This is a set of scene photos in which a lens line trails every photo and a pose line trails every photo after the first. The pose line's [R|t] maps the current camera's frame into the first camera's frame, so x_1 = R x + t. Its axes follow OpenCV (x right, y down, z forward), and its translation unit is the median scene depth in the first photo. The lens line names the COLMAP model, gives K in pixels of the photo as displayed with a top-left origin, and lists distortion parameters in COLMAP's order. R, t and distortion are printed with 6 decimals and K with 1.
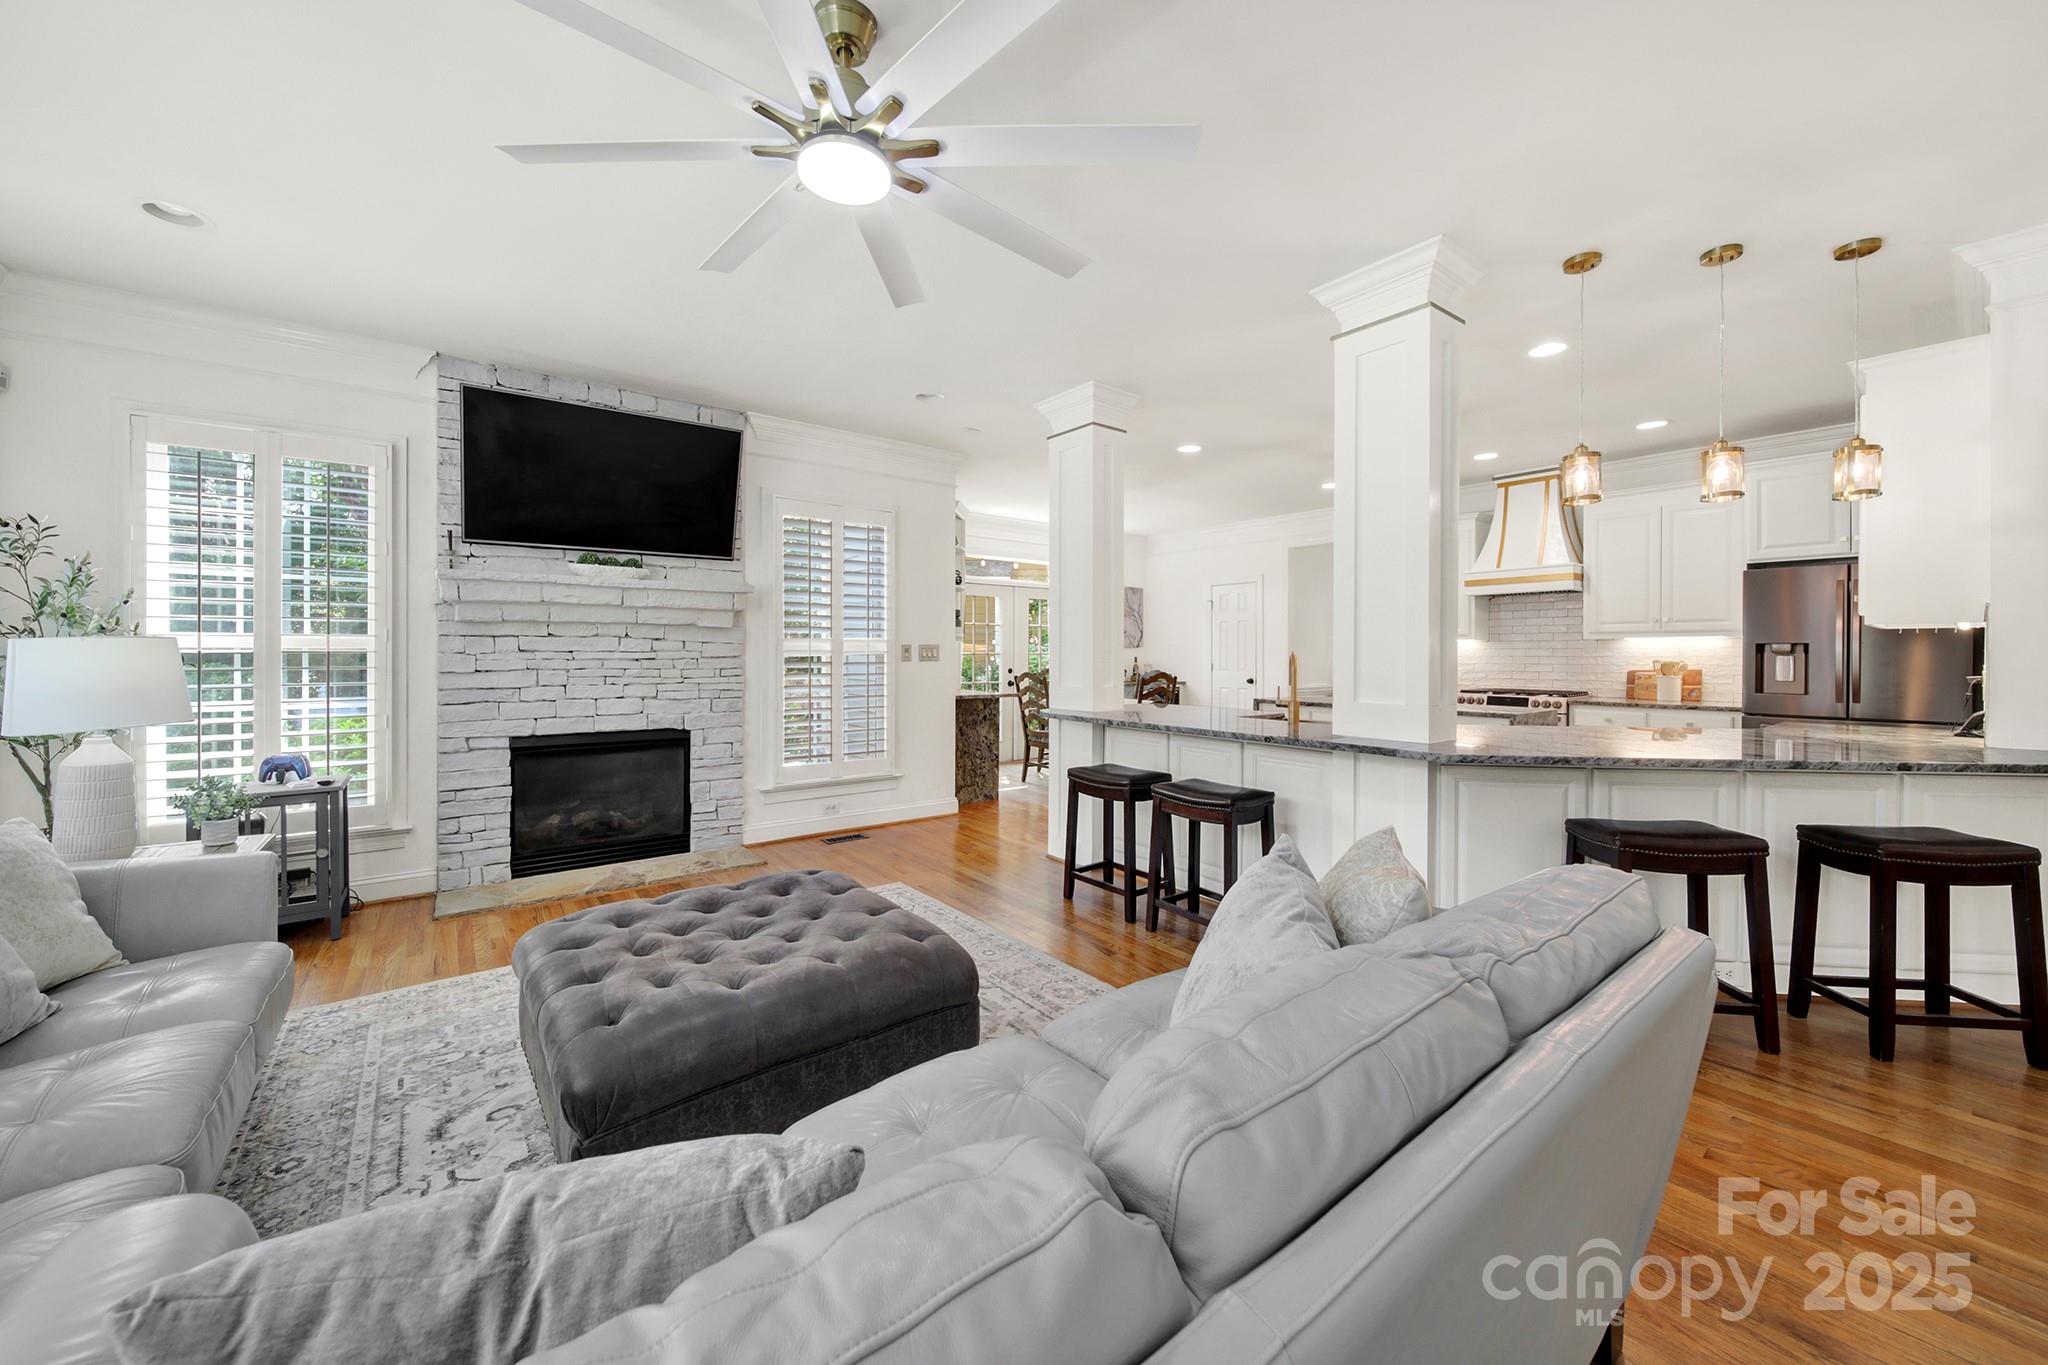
lens RADIAL K [[746.2, 0, 1030.5], [0, 746.2, 670.2], [0, 0, 1]] dist [0.000276, -0.000048]
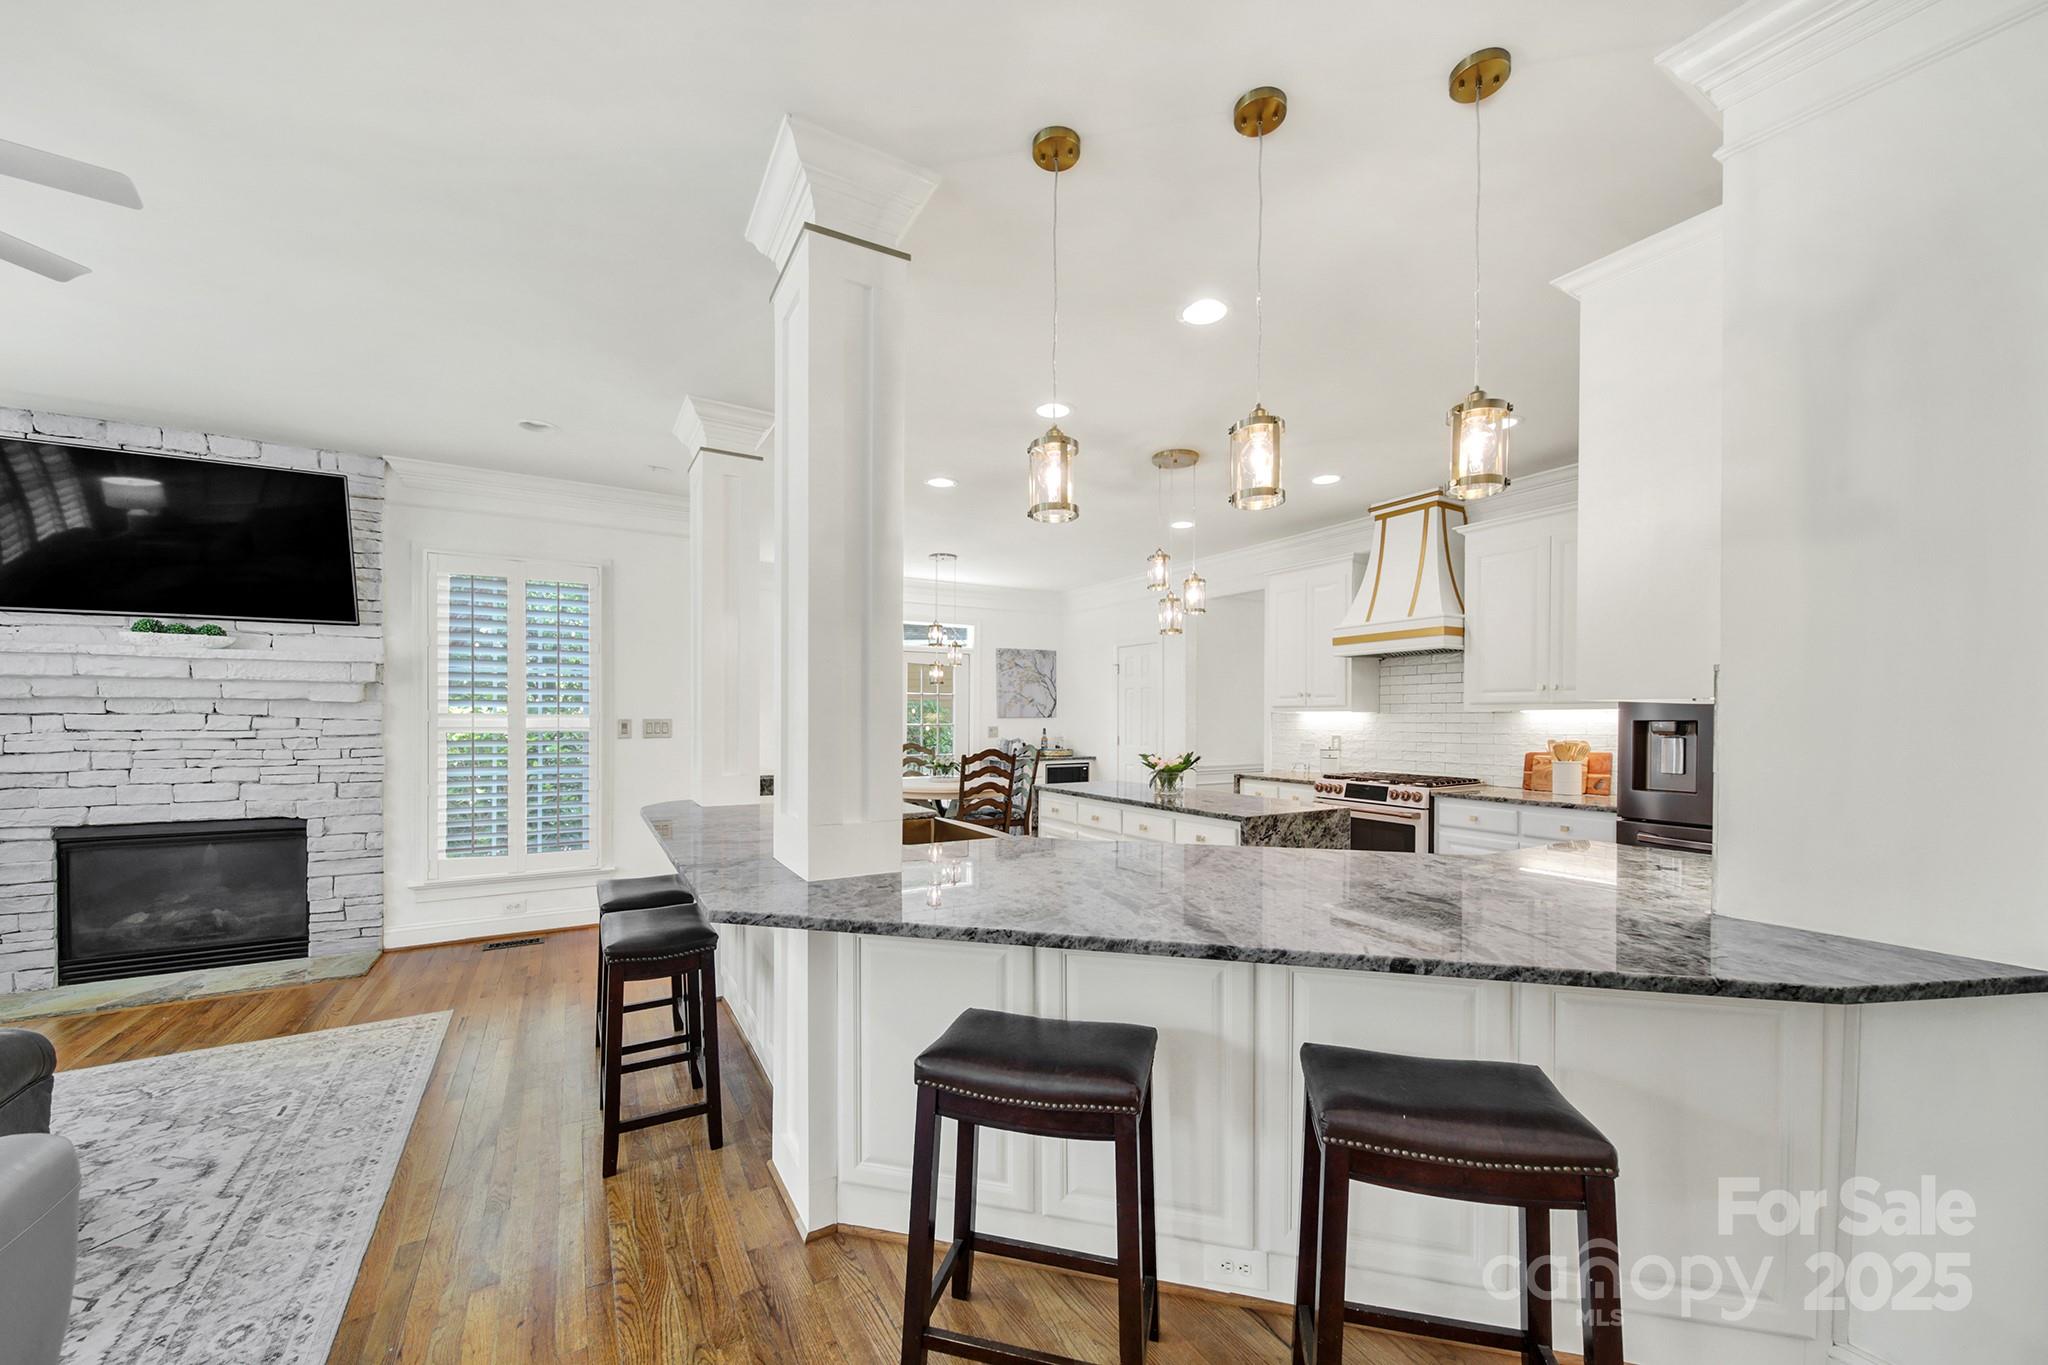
lens RADIAL K [[768.1, 0, 1027.5], [0, 768.1, 727.4], [0, 0, 1]] dist [-0.007403, -0.000097]
pose [[0.993143, 0.001146, -0.116897, 0.487299], [-0.002465, 0.999935, -0.011139, -0.019306], [0.116877, 0.011351, 0.993082, 0.202431]]
